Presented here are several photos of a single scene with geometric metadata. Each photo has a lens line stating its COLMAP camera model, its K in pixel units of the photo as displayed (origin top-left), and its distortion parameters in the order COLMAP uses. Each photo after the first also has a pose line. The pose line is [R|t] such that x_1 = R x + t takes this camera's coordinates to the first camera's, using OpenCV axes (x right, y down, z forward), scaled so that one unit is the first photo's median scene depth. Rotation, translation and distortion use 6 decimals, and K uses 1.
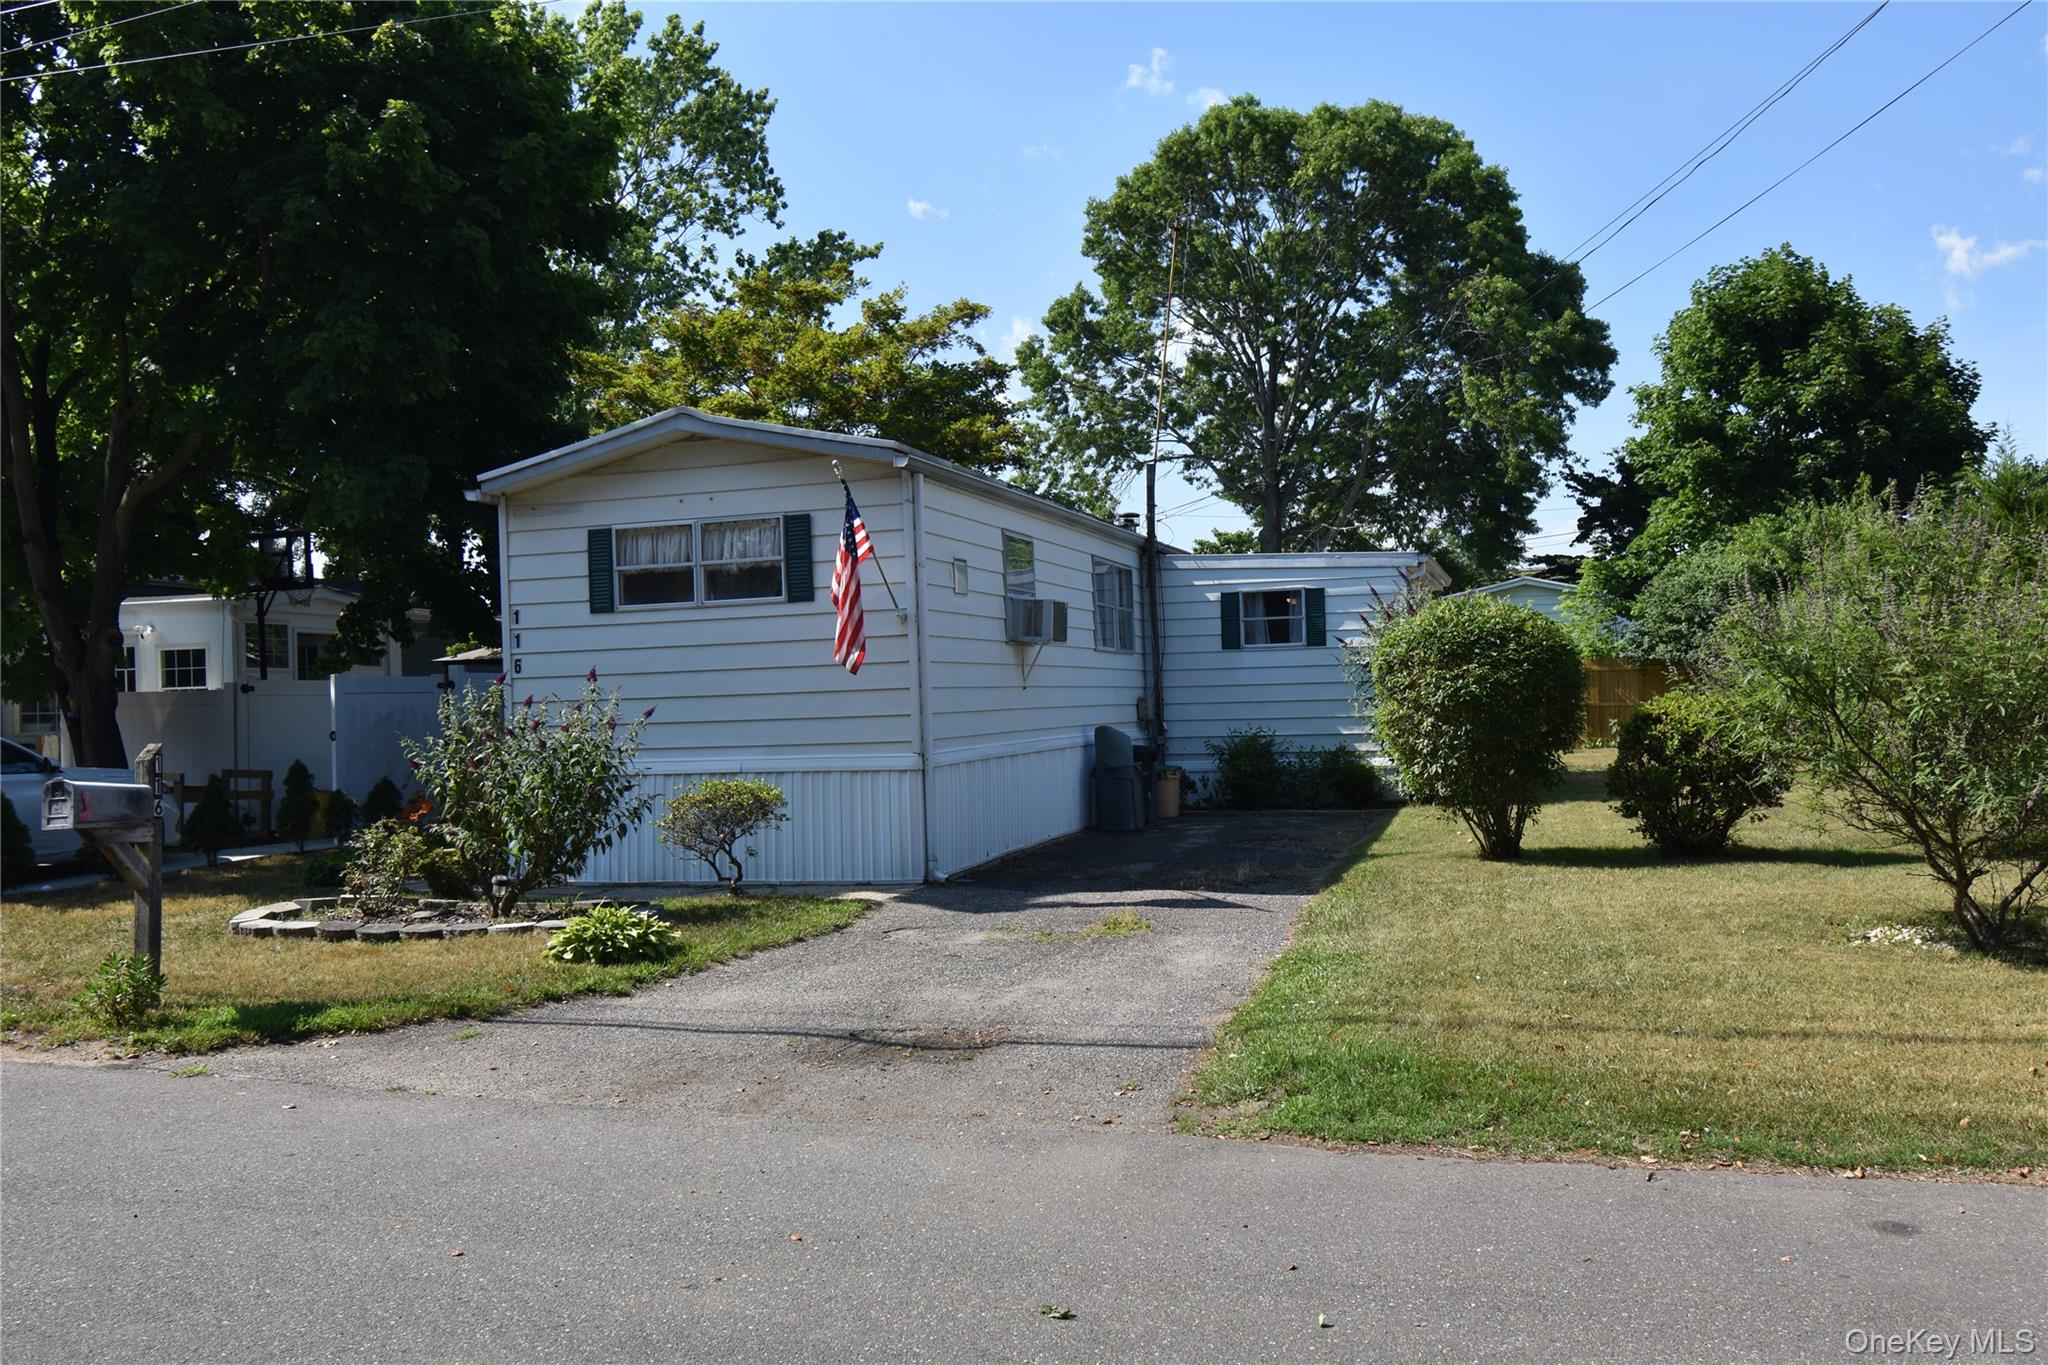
lens RADIAL K [[1629.1, 0, 1016.1], [0, 1629.1, 698.2], [0, 0, 1]] dist [0.000973, 0.006687]
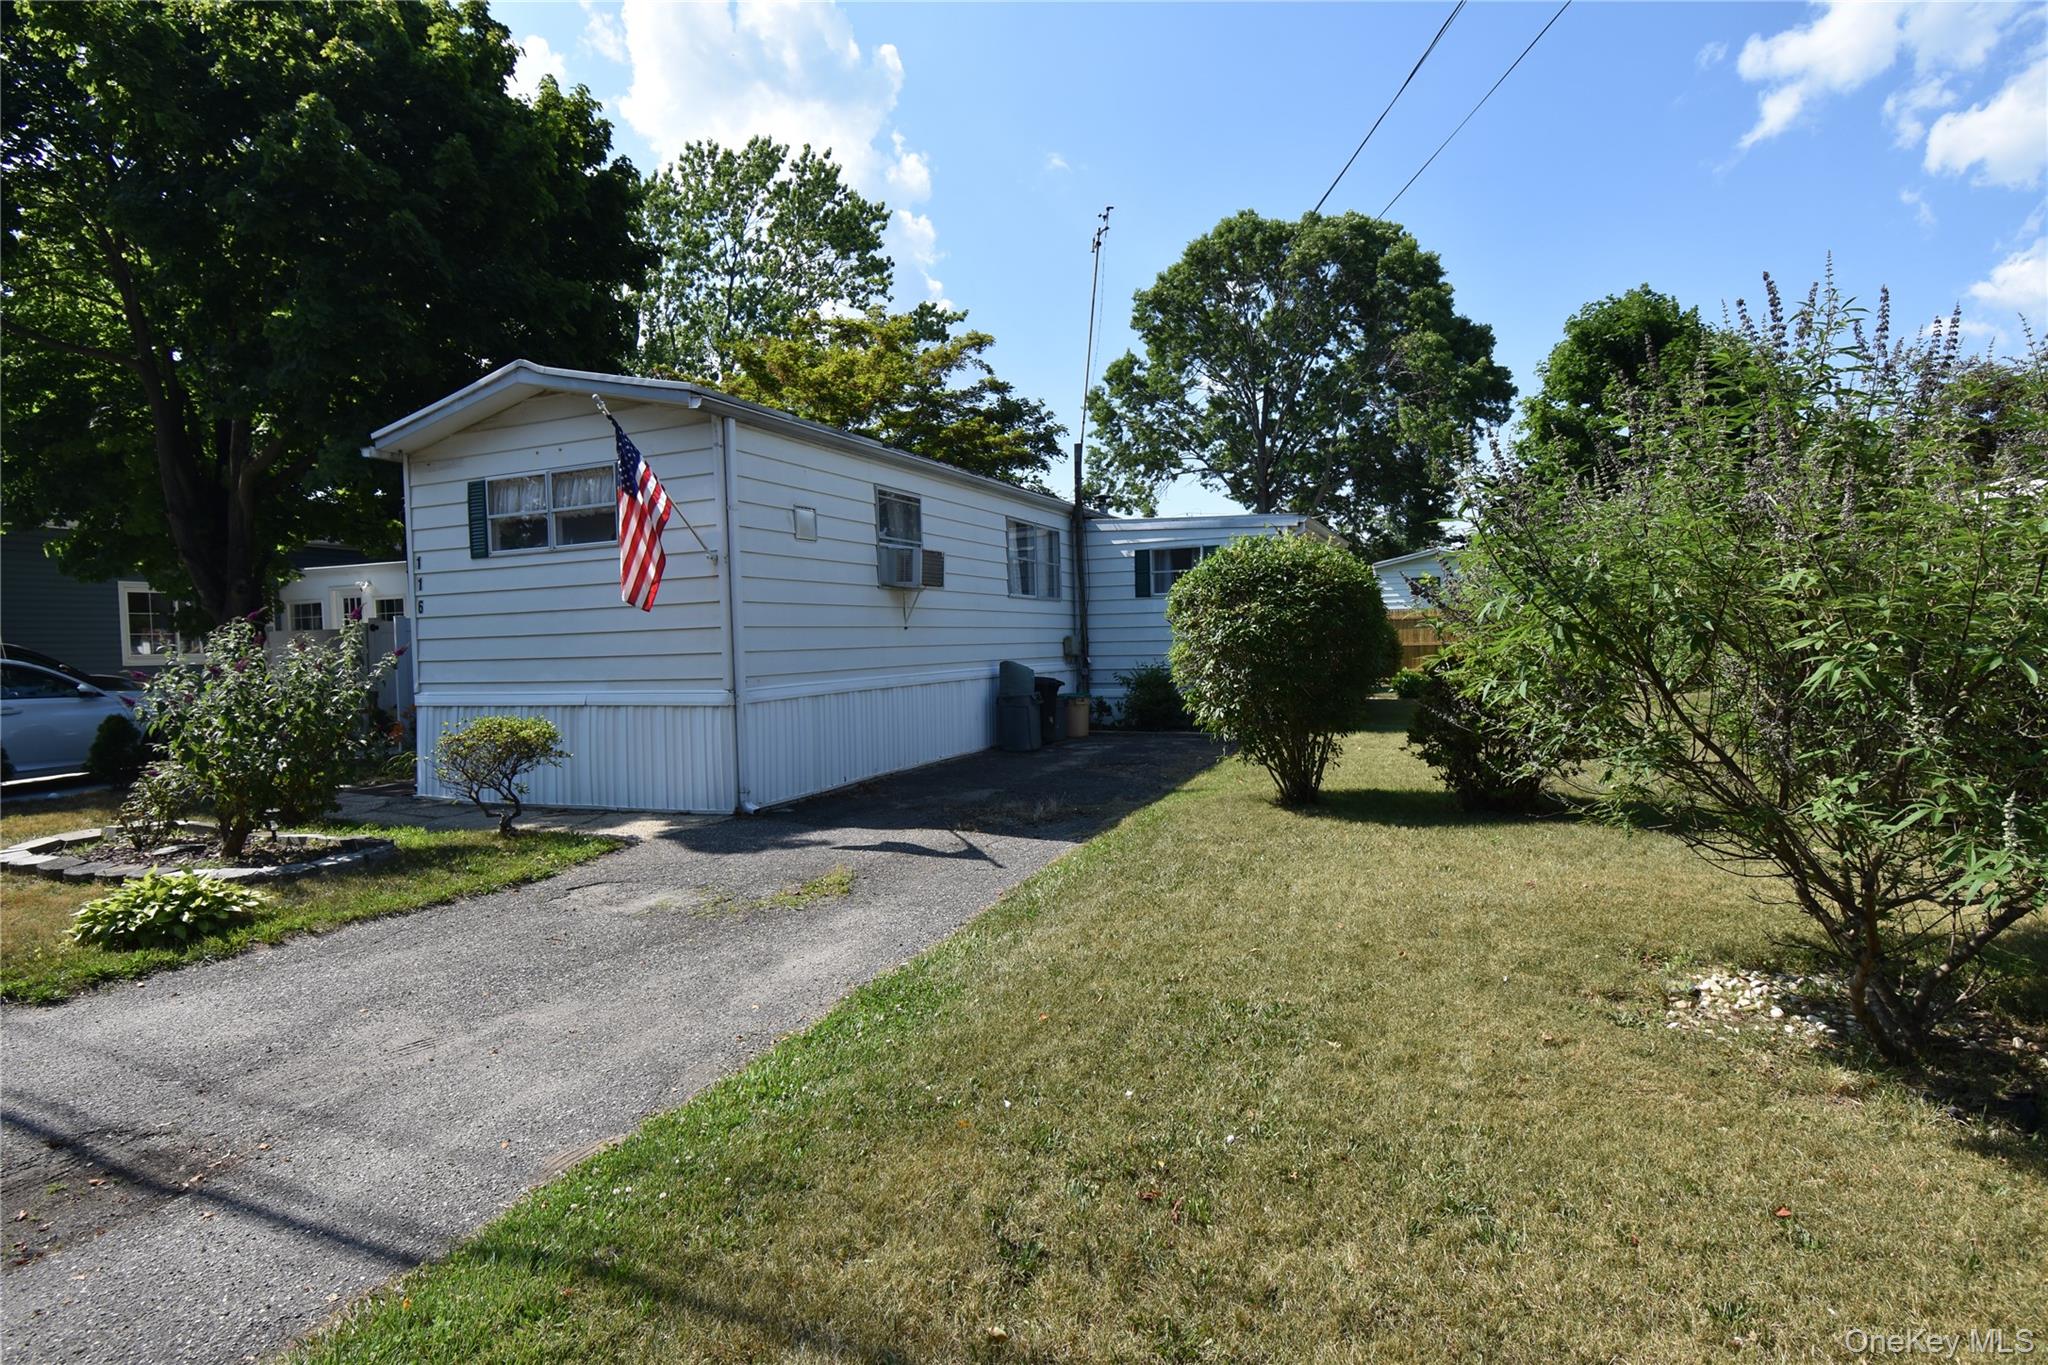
lens RADIAL K [[1019.2, 0, 1020.0], [0, 1019.2, 681.5], [0, 0, 1]] dist [0.016057, -0.023874]
pose [[0.994407, 0.008031, -0.105311, 0.121245], [-0.003341, 0.998998, 0.044633, -0.000845], [0.105564, -0.044031, 0.993437, 0.234727]]
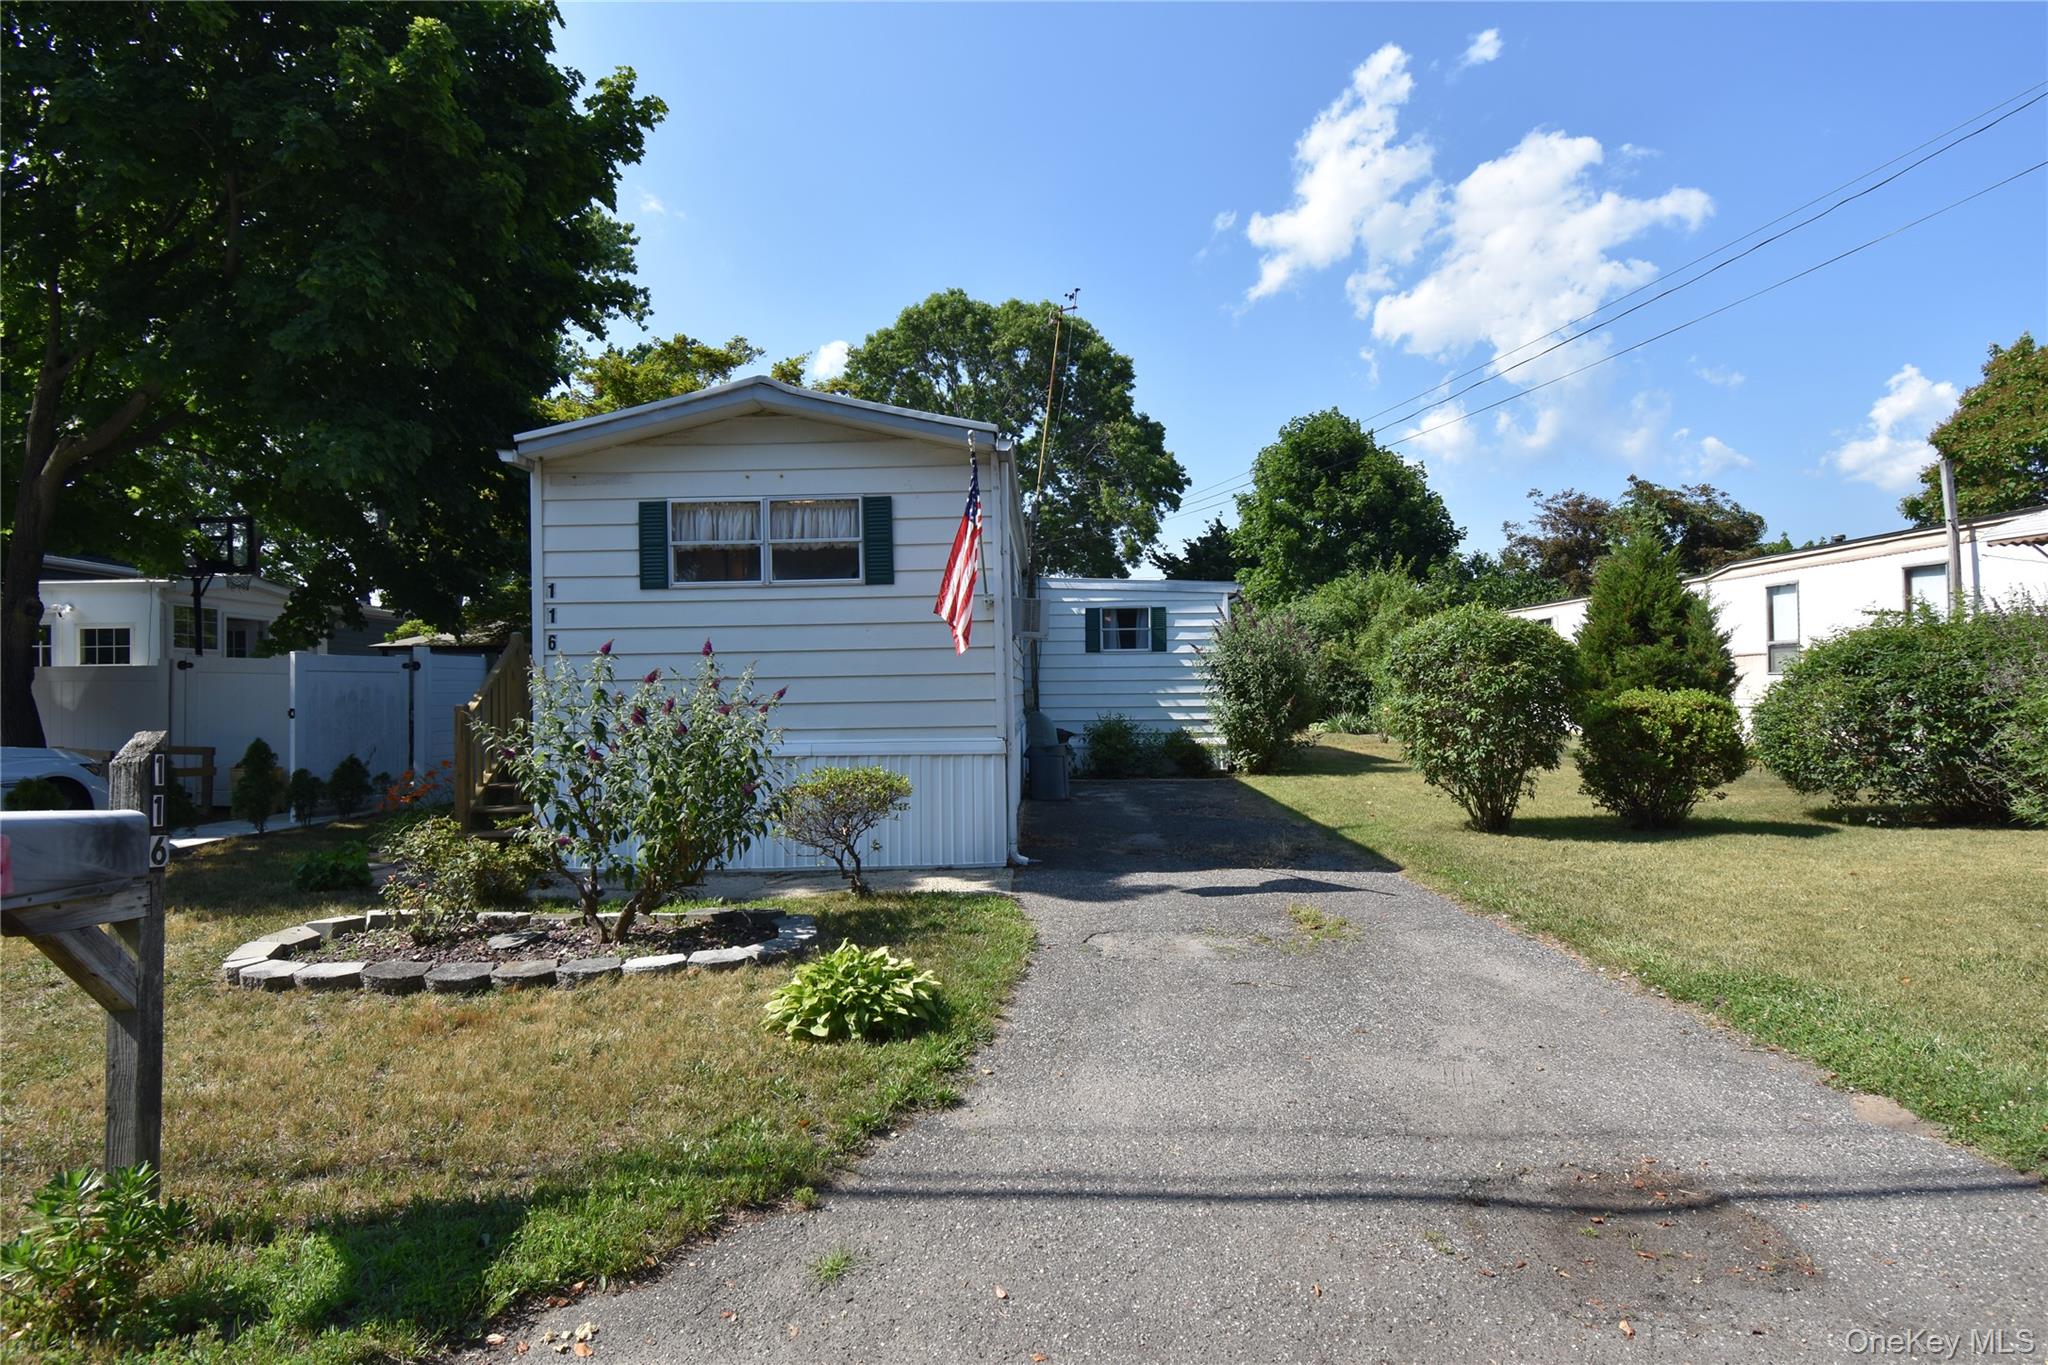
lens RADIAL K [[1019.2, 0, 1020.0], [0, 1019.2, 681.5], [0, 0, 1]] dist [0.016057, -0.023874]
pose [[0.962288, 0.018579, 0.271398, -0.139833], [-0.015380, 0.999785, -0.013911, 0.004766], [-0.271598, 0.009212, 0.962367, 0.243359]]
